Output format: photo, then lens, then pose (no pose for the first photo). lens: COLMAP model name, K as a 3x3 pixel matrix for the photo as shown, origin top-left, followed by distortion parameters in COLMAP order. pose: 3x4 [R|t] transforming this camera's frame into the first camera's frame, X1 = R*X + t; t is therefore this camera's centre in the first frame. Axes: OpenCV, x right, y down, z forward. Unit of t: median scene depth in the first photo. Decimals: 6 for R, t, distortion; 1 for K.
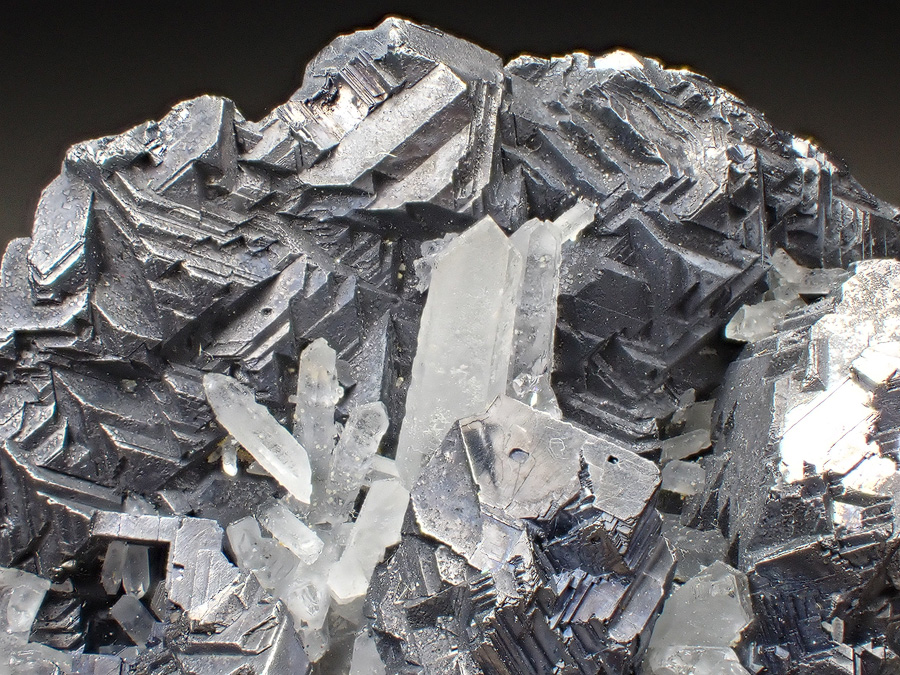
lens RADIAL K [[1902.6, 0, 448.8], [0, 1902.6, 337.1], [0, 0, 1]] dist [0.001767, 0.000000]
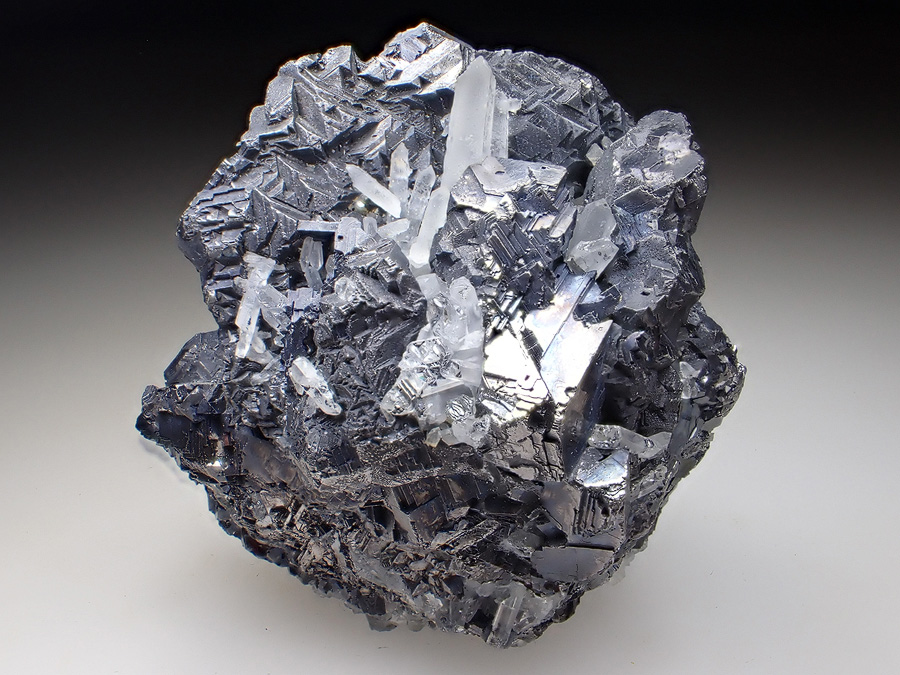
lens RADIAL K [[1139.3, 0, 451.5], [0, 1139.3, 338.2], [0, 0, 1]] dist [-0.013391, 0.000000]
pose [[0.996041, -0.044714, 0.076828, -0.118032], [0.063185, 0.964054, -0.258086, 0.540100], [-0.062527, 0.261918, 0.963062, -0.176784]]
